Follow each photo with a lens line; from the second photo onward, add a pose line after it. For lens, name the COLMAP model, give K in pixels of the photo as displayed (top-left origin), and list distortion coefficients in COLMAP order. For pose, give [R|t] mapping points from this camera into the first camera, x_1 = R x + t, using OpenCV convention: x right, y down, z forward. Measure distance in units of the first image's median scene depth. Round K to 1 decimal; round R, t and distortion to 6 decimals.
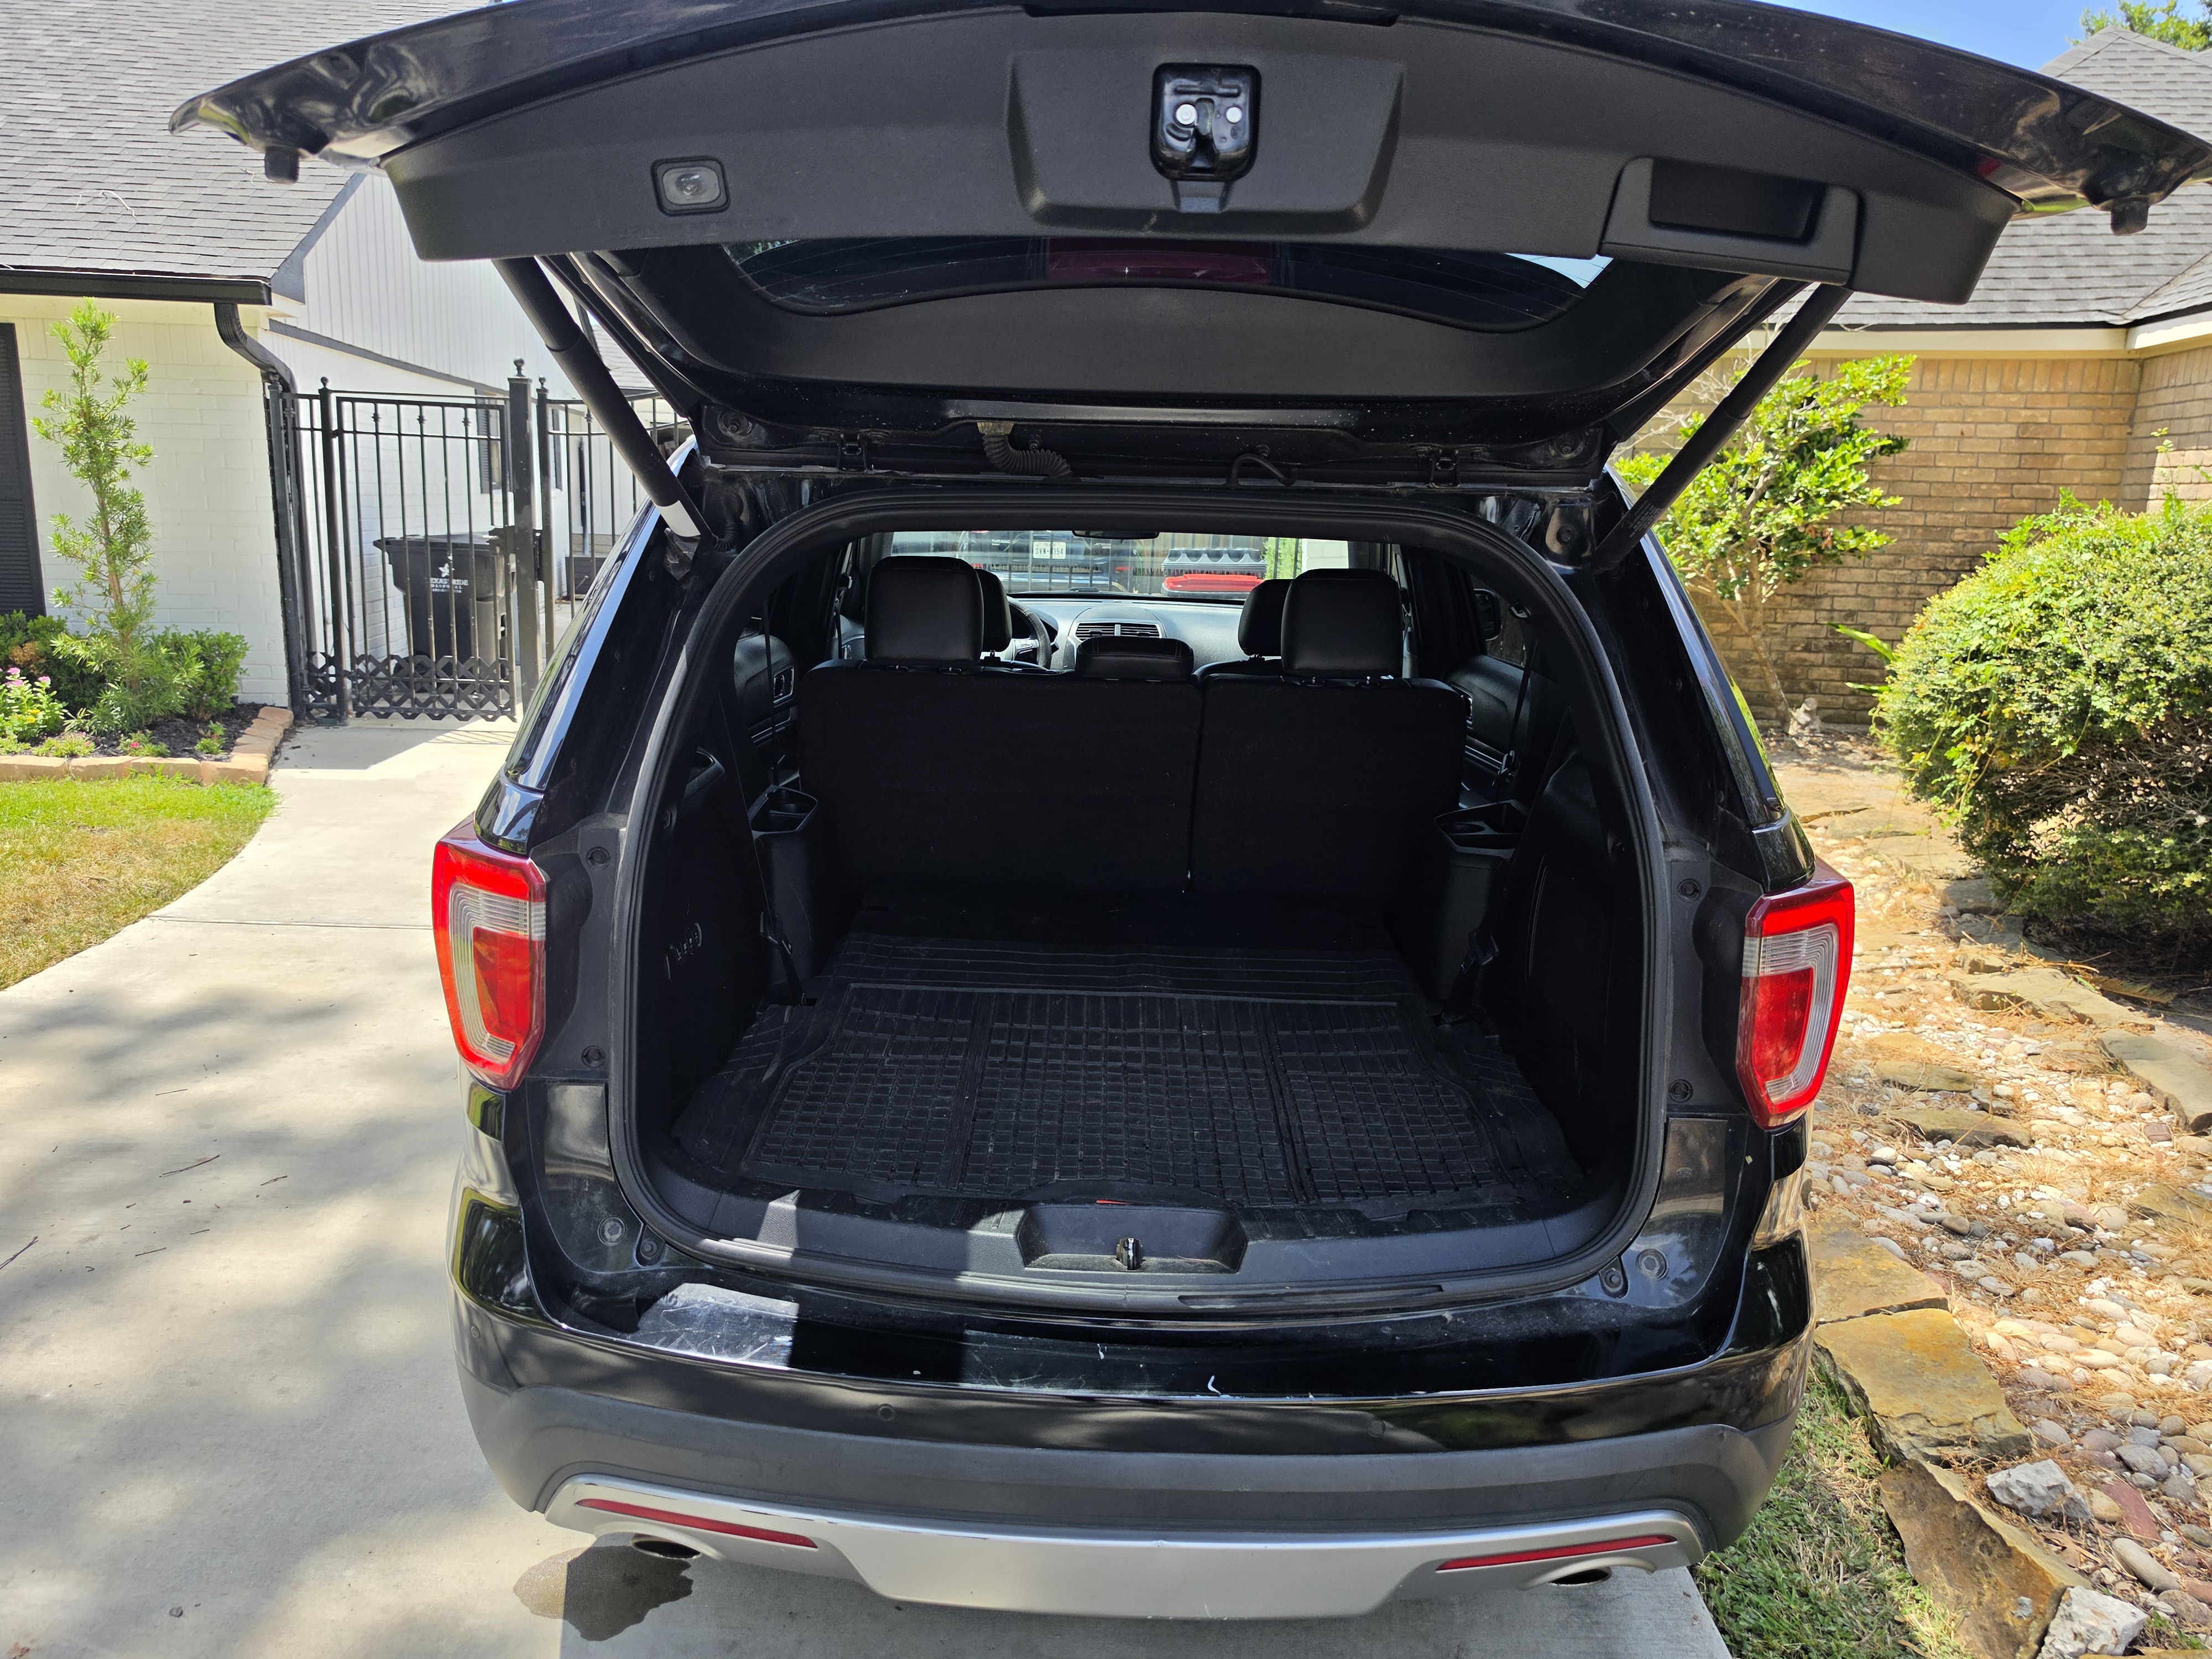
lens RADIAL K [[1511.8, 0, 1082.8], [0, 1511.8, 833.7], [0, 0, 1]] dist [-0.014953, 0.007818]
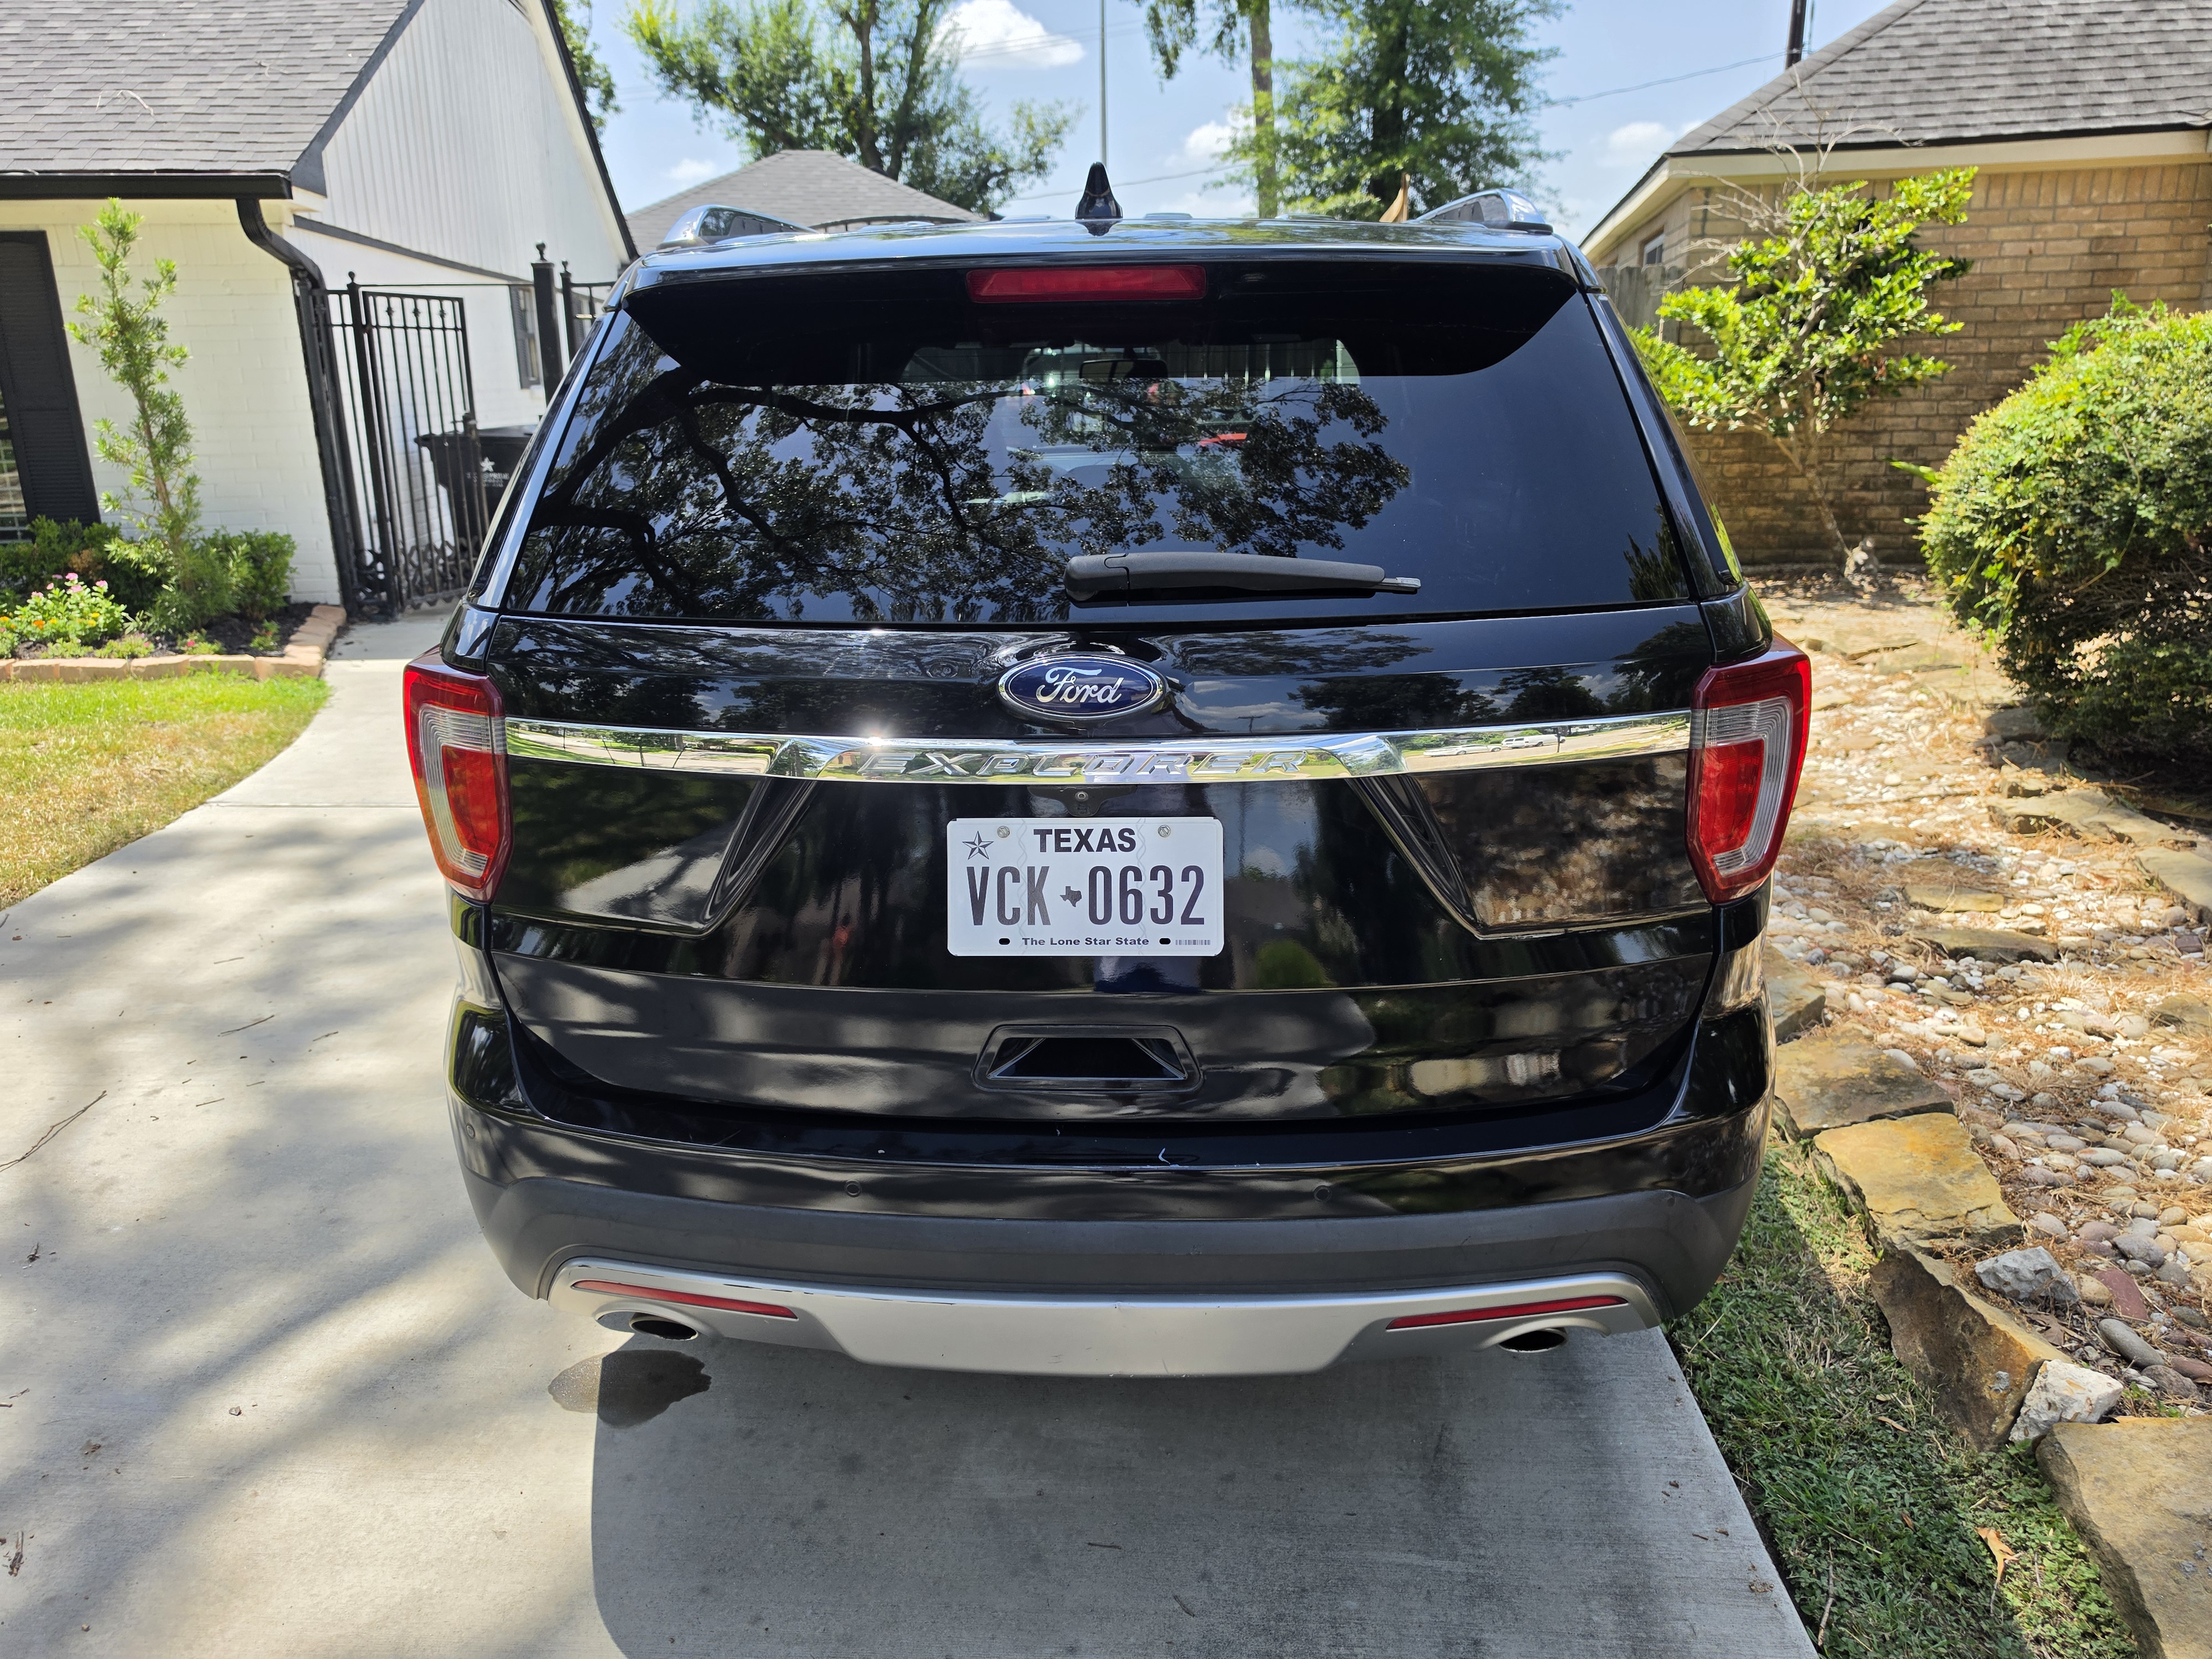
lens RADIAL K [[1503.6, 0, 1081.9], [0, 1503.6, 829.7], [0, 0, 1]] dist [-0.008937, 0.003071]
pose [[0.998525, -0.031391, -0.044305, 0.034606], [0.034581, 0.996719, 0.073176, 0.026467], [0.041863, -0.074600, 0.996334, -0.005060]]
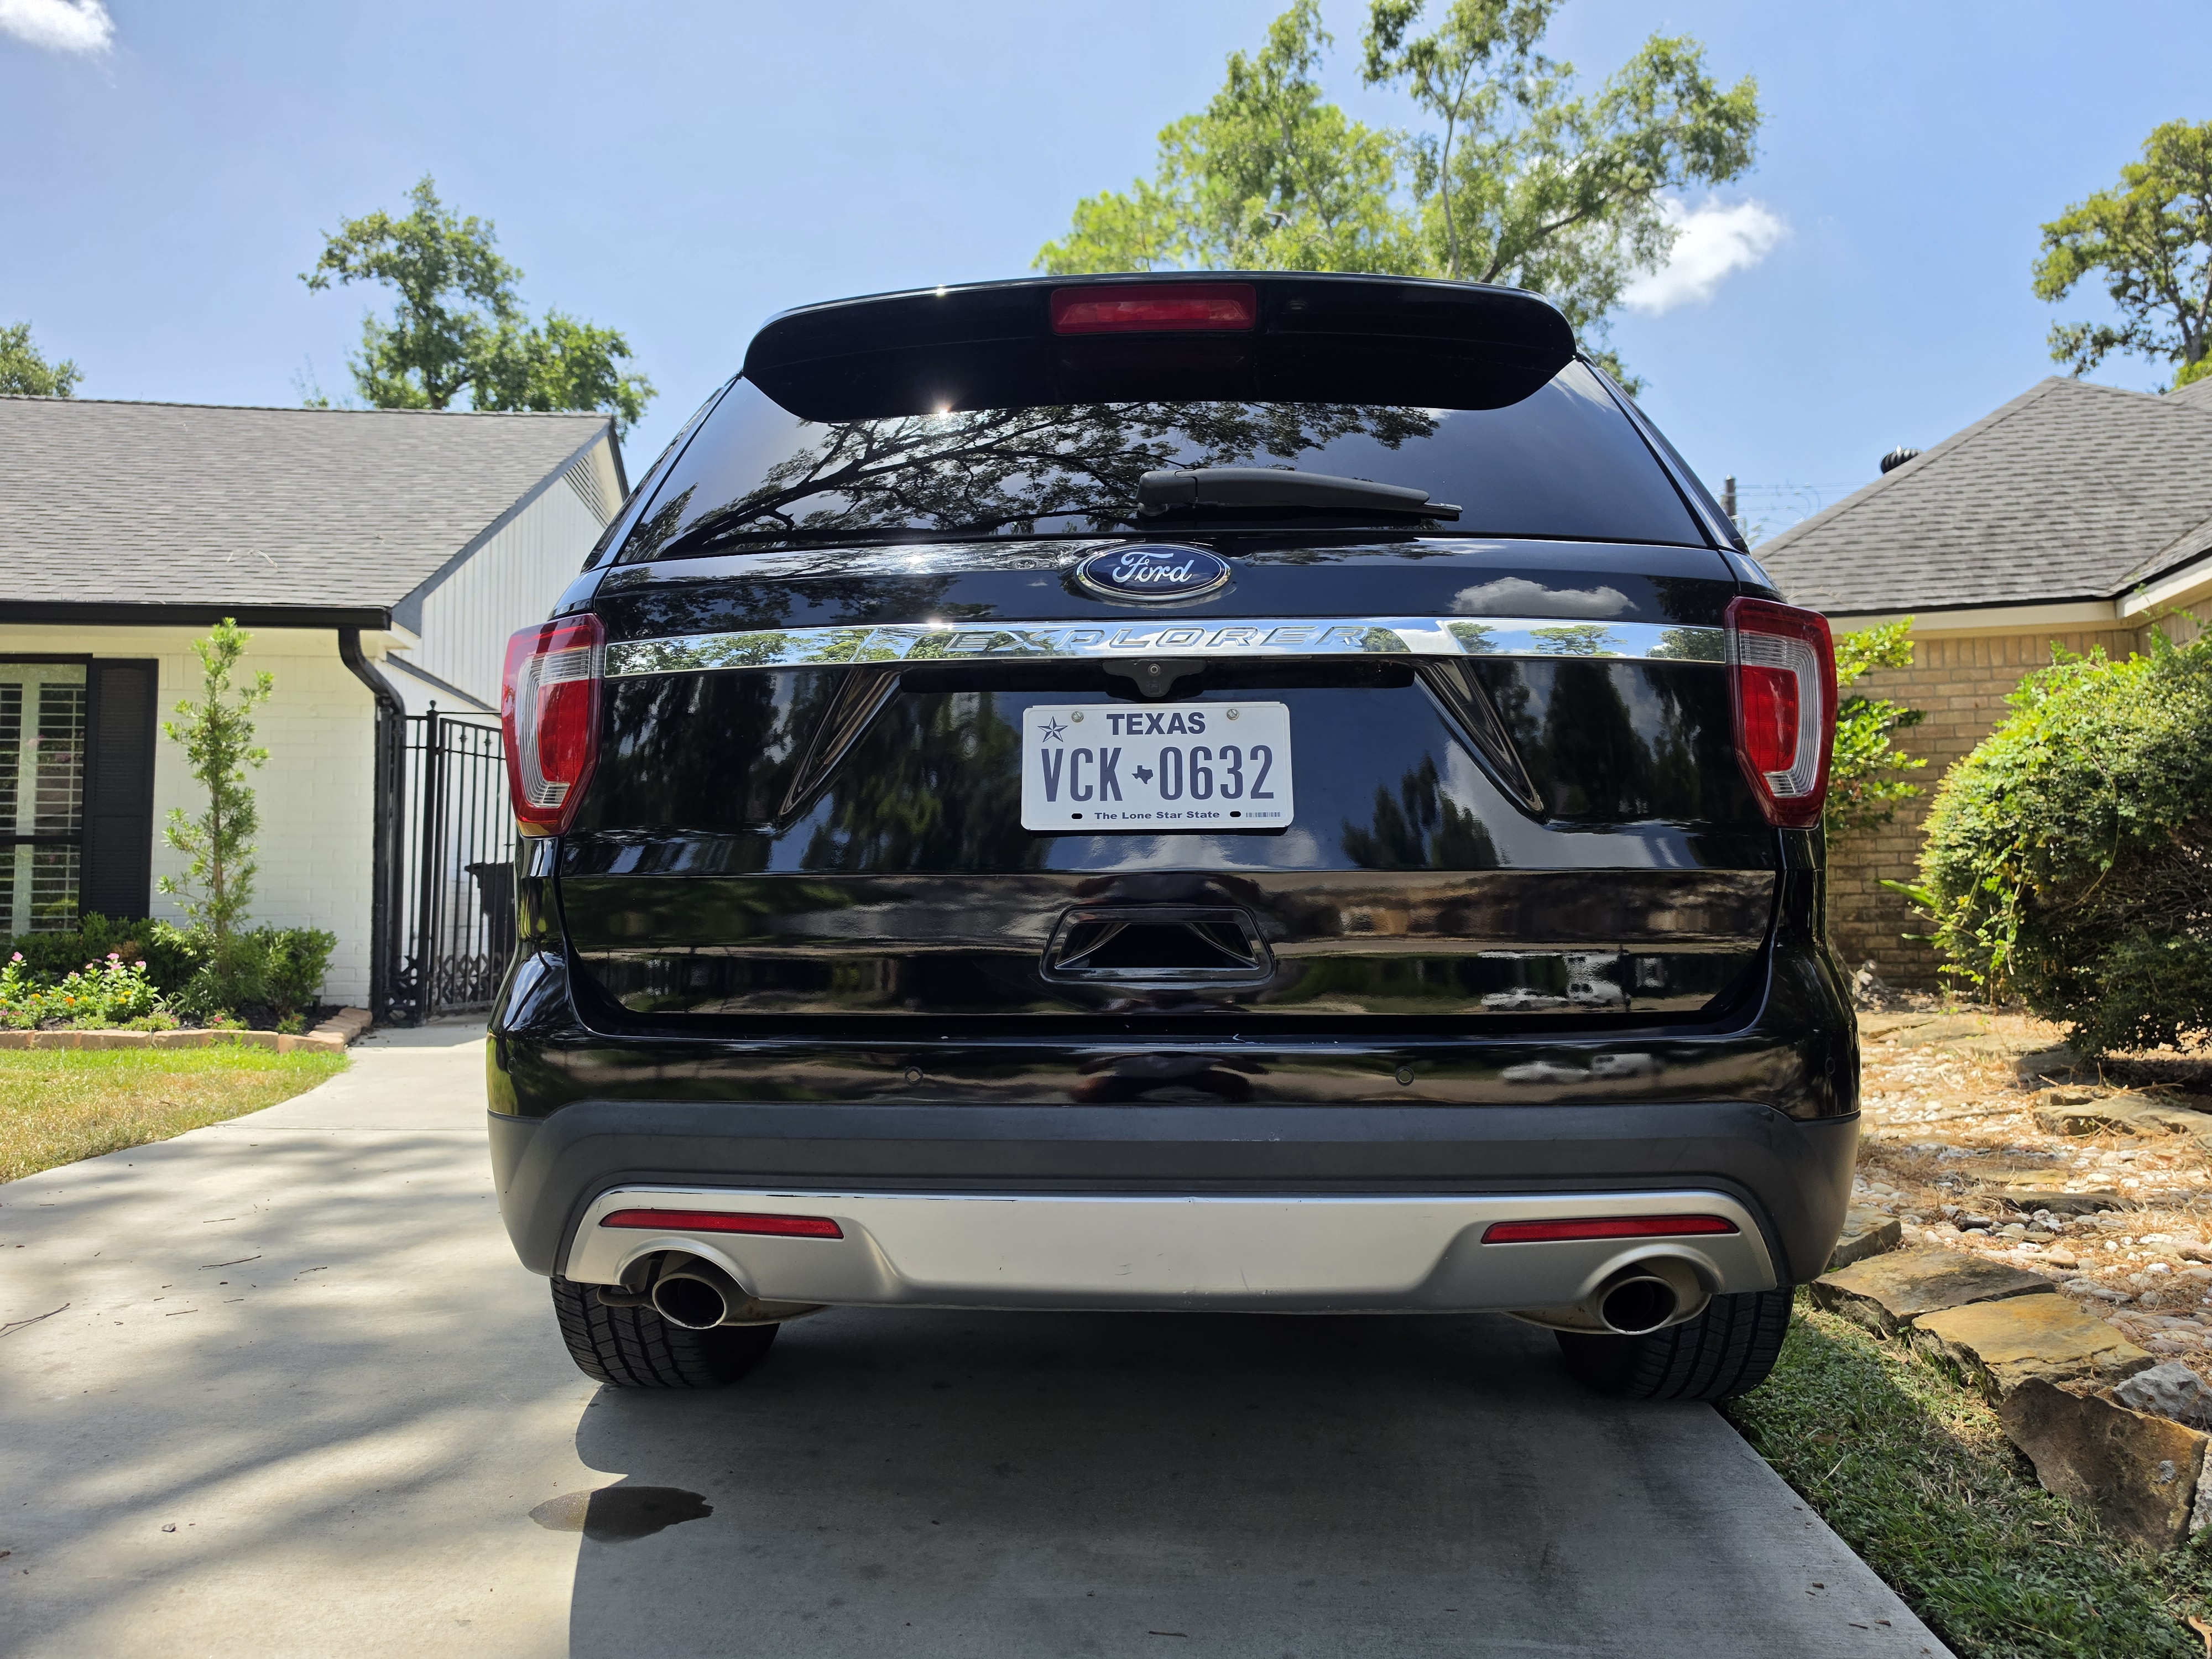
lens RADIAL K [[1498.6, 0, 1106.0], [0, 1498.6, 829.5], [0, 0, 1]] dist [-0.003250, -0.001193]
pose [[0.999065, -0.034996, -0.025384, 0.012199], [0.027052, 0.964039, -0.264380, 0.204127], [0.033723, 0.263446, 0.964085, 0.001844]]
